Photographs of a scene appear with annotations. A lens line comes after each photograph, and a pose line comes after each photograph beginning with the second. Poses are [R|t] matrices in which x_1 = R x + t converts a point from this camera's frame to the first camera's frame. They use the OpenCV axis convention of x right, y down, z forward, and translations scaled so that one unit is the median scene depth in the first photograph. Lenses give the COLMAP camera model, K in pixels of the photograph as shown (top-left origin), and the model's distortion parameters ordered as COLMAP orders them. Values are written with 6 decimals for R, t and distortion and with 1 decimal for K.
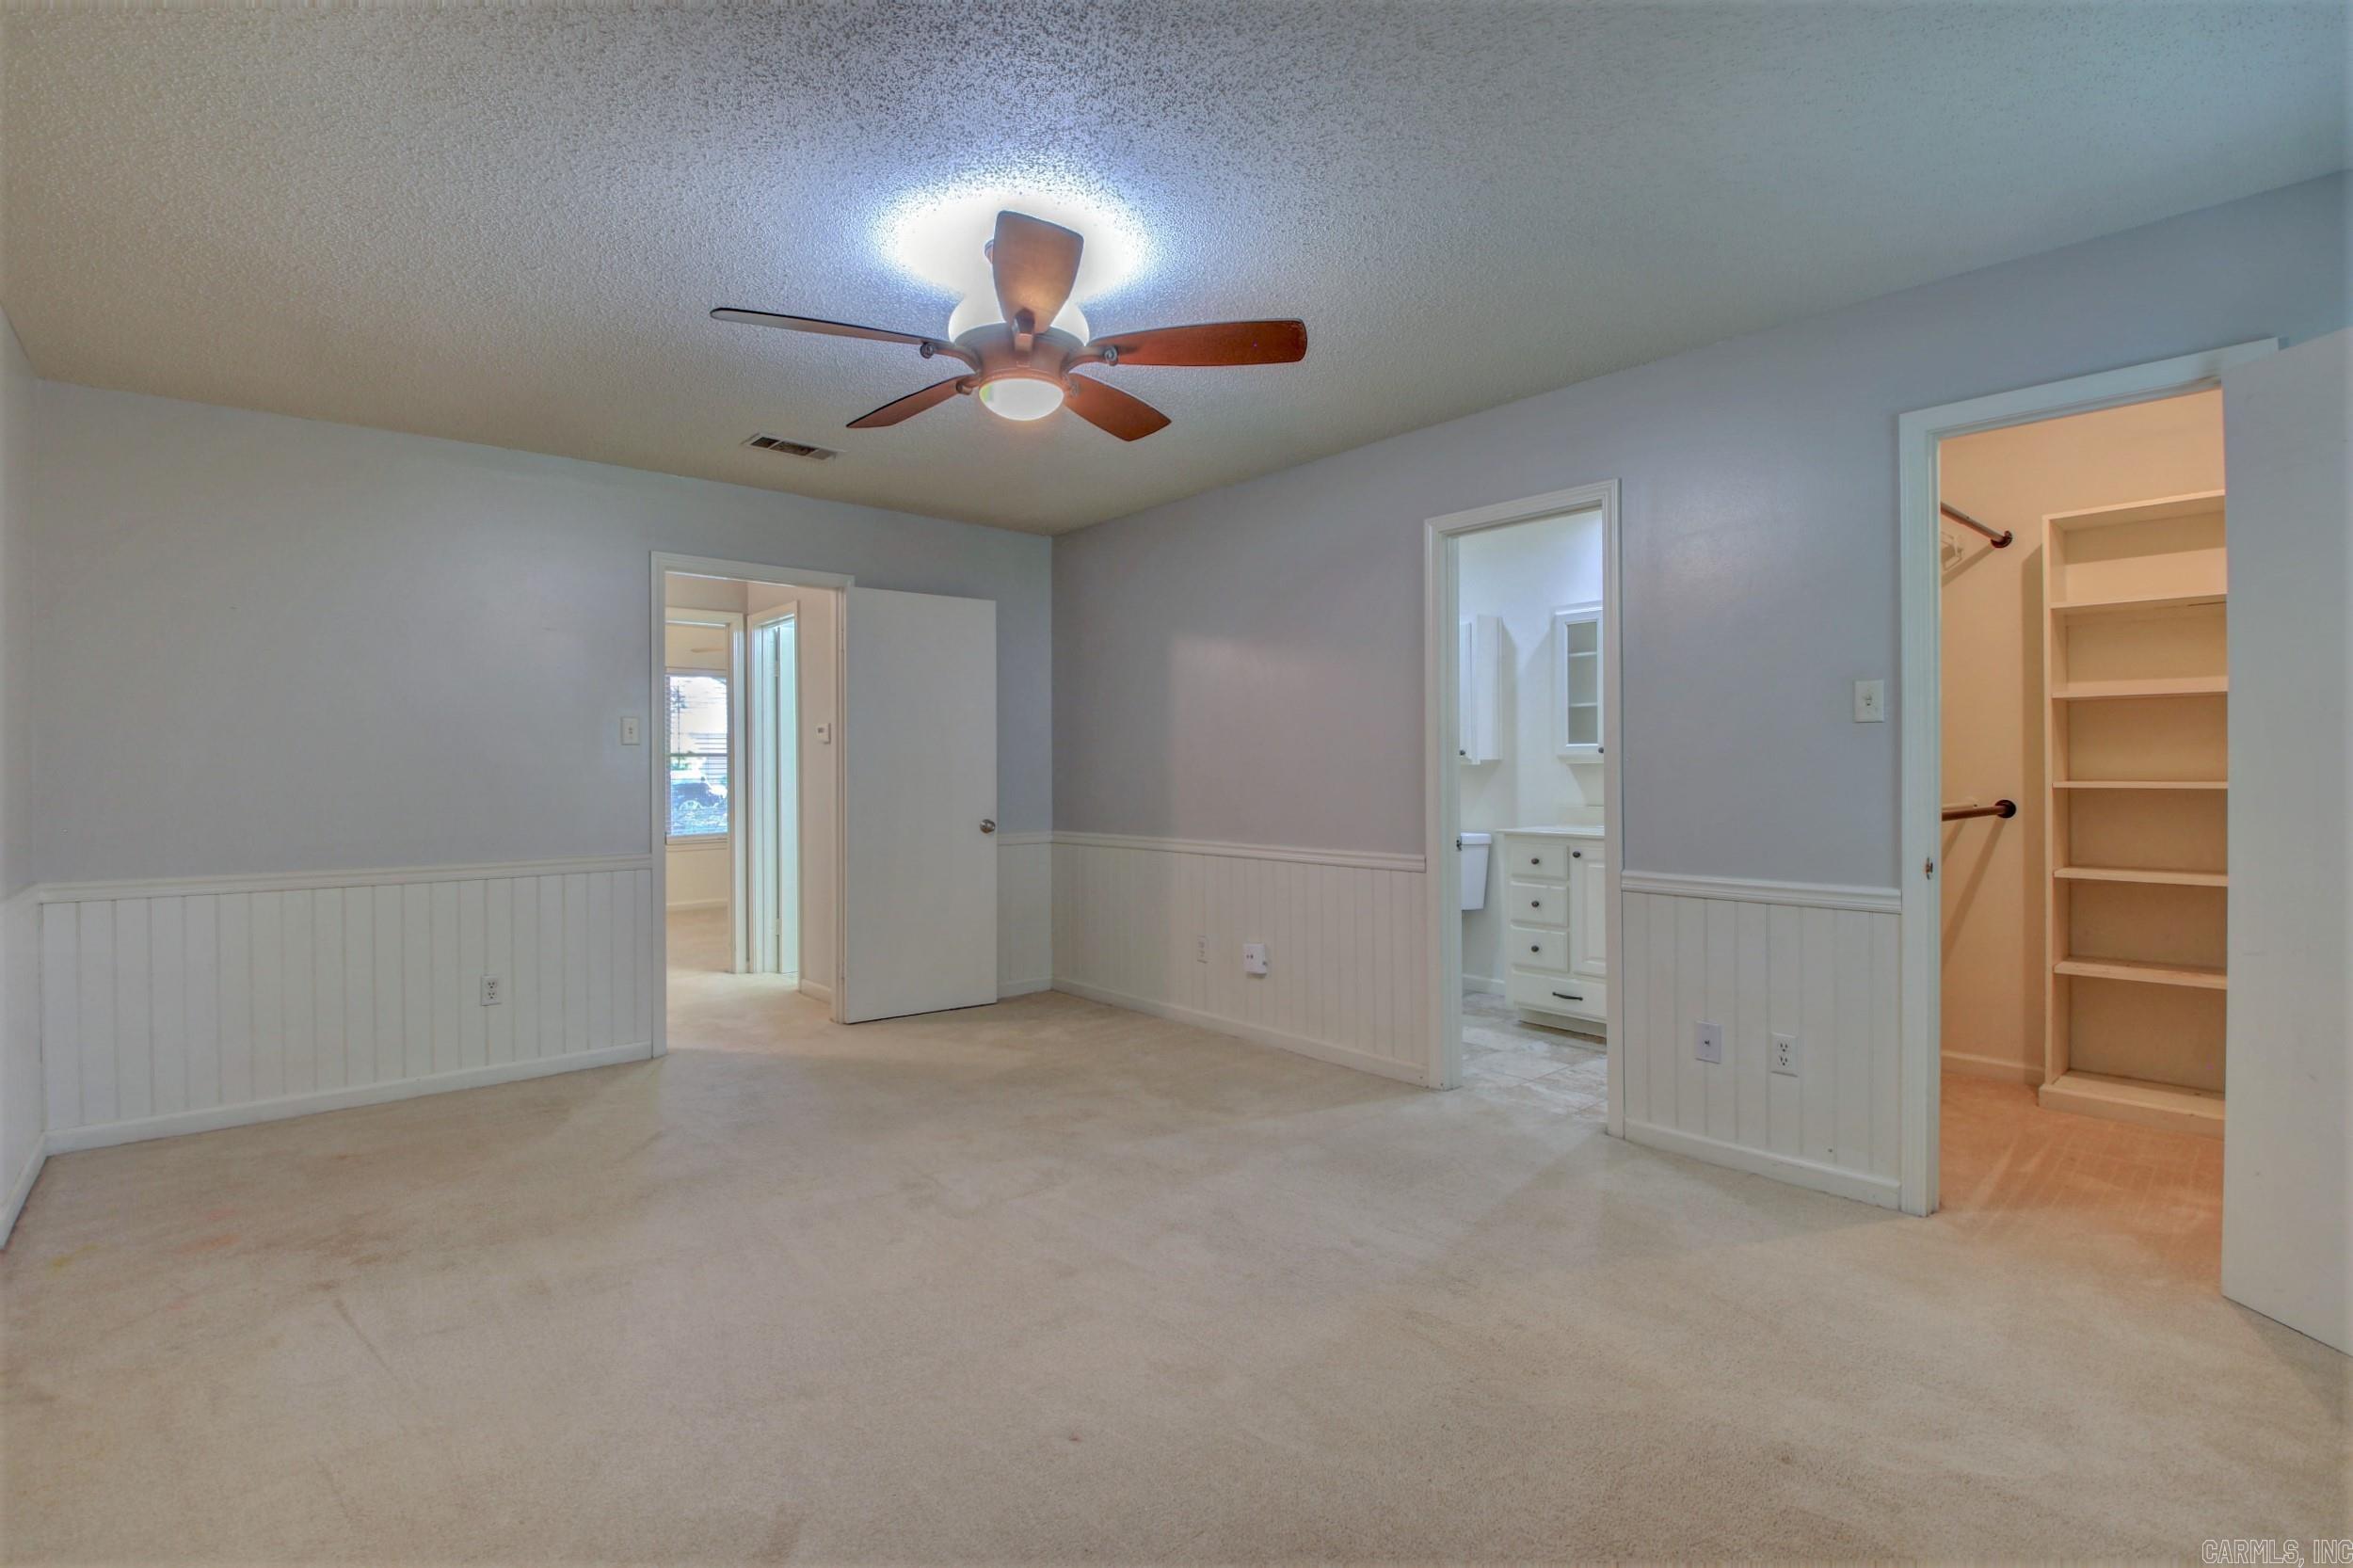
lens RADIAL K [[1094.1, 0, 1164.5], [0, 1094.1, 775.4], [0, 0, 1]] dist [0.002708, -0.016789]
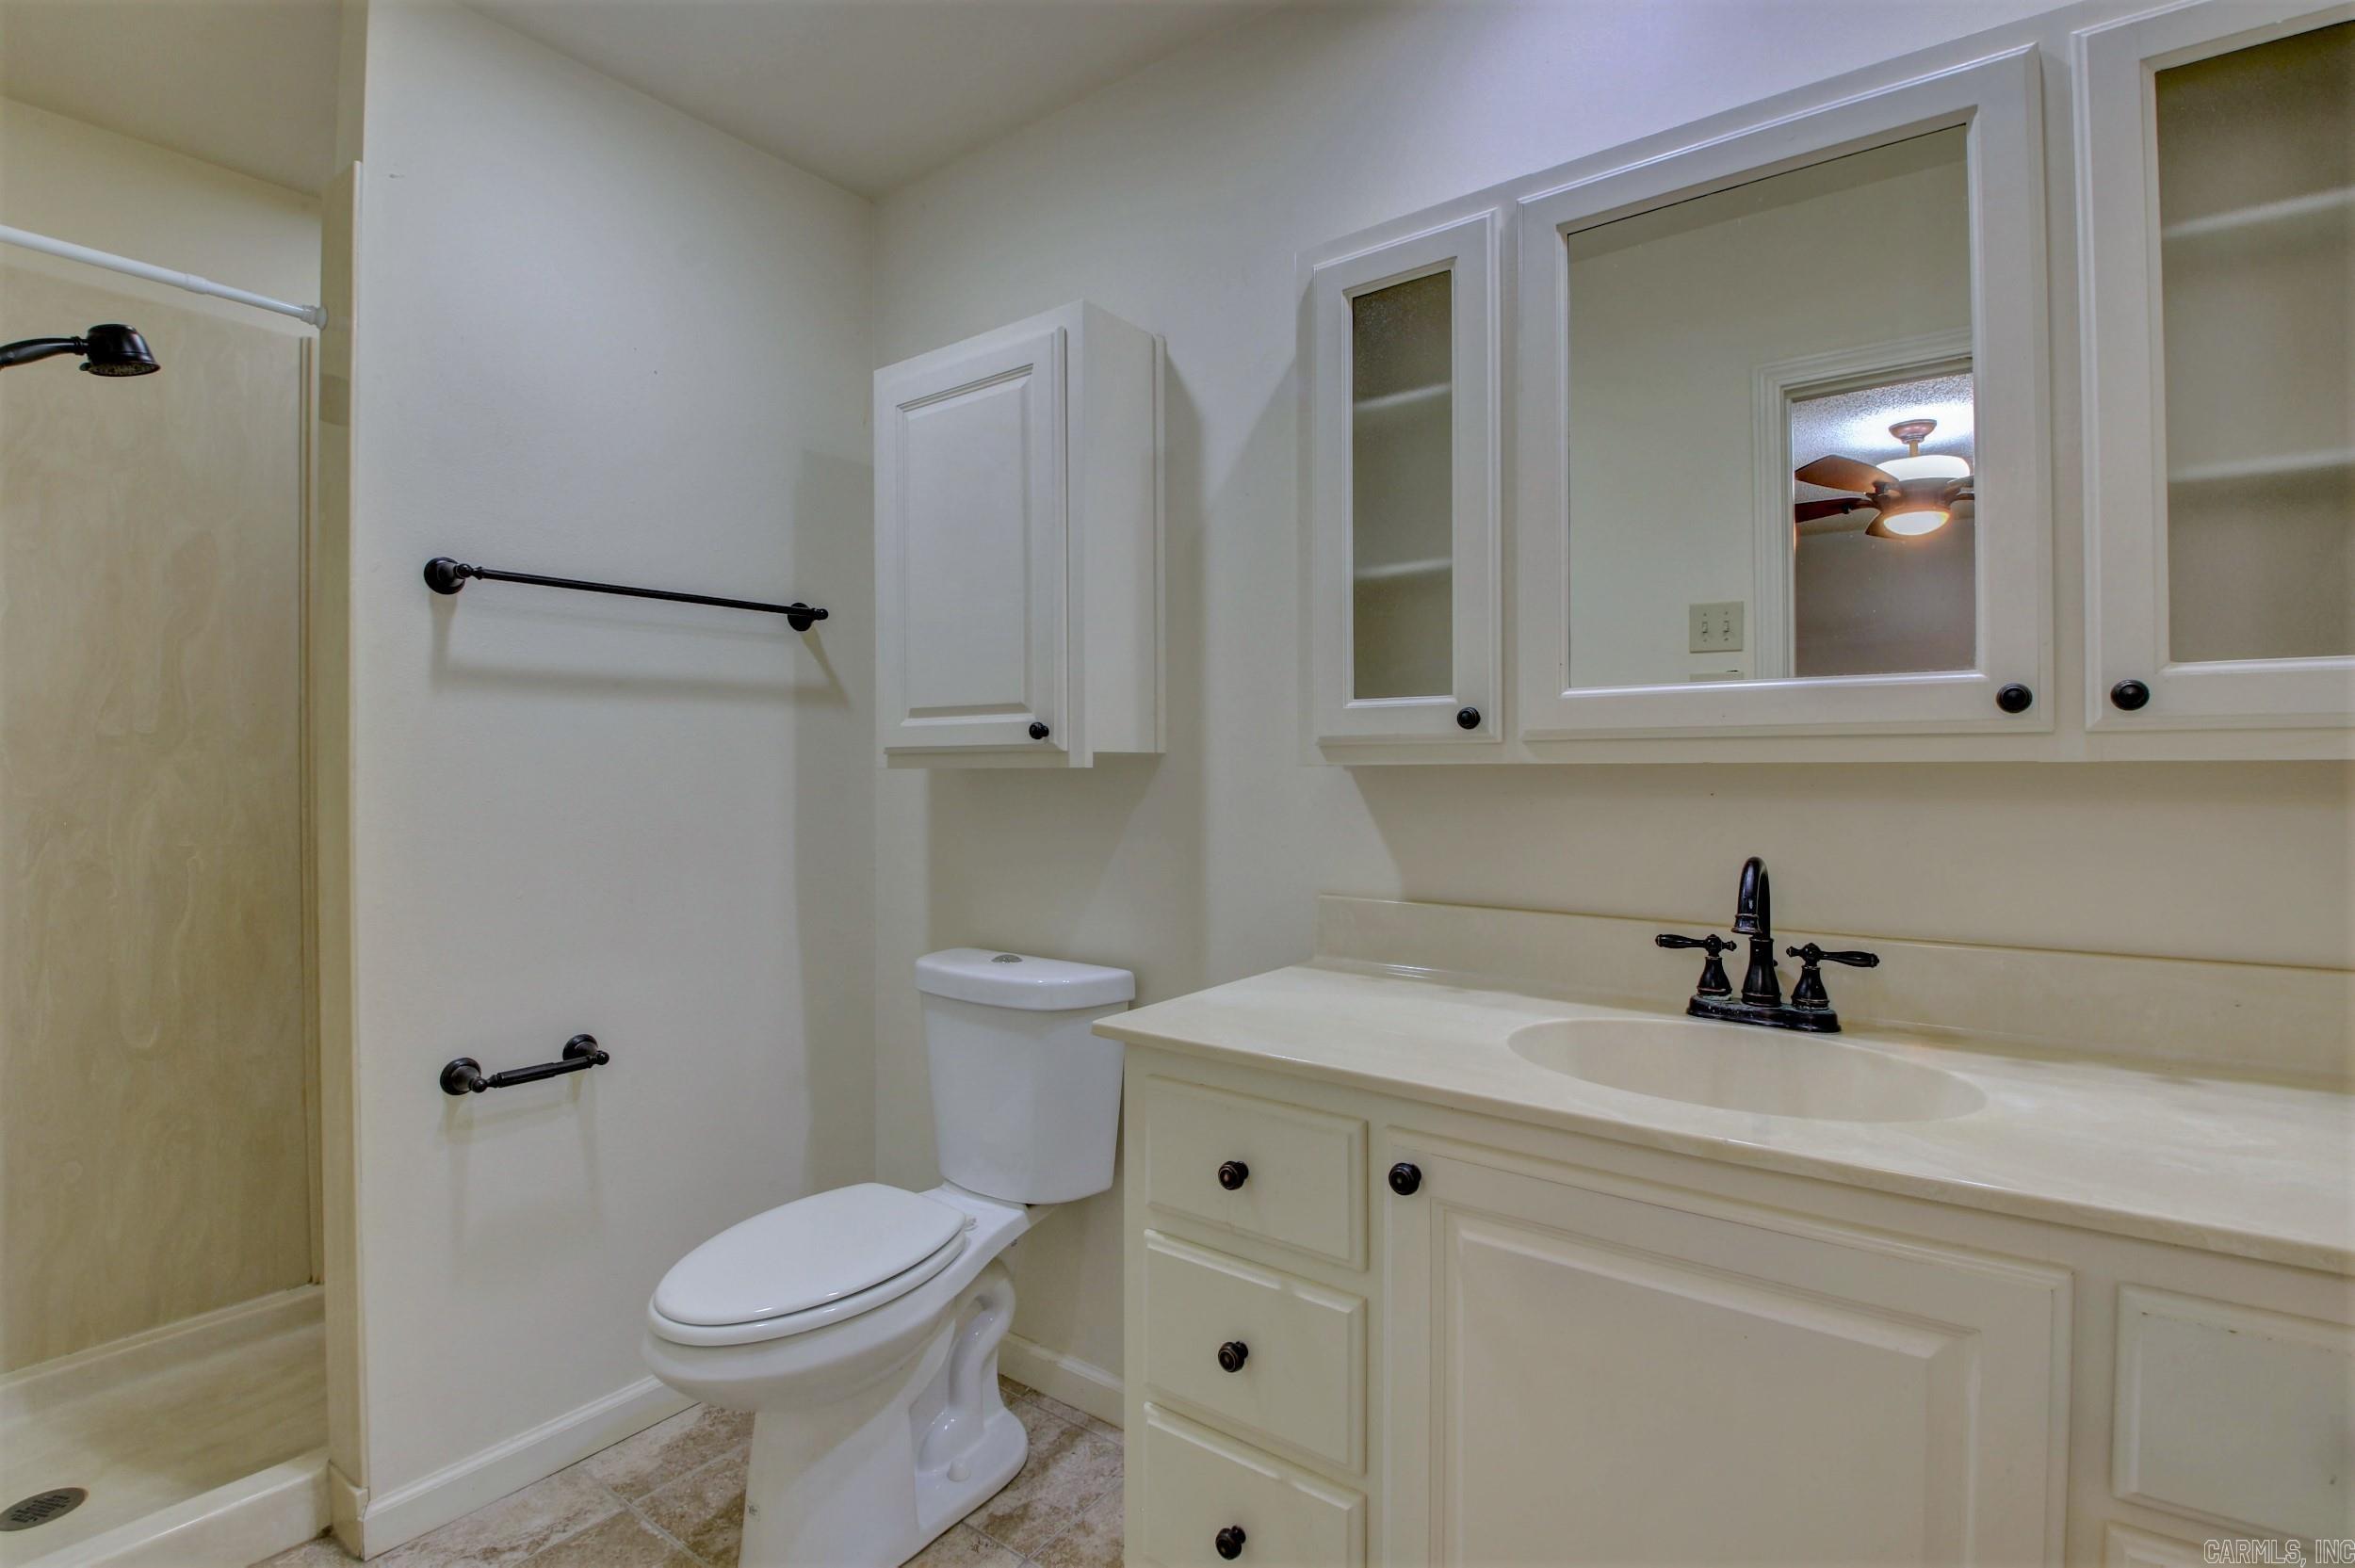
lens RADIAL K [[1094.9, 0, 1183.4], [0, 1094.9, 772.7], [0, 0, 1]] dist [0.002708, -0.016789]
pose [[0.974060, -0.001454, 0.226287, 0.255244], [0.000455, 0.999990, 0.004467, -0.010078], [-0.226291, -0.004248, 0.974050, 0.716986]]
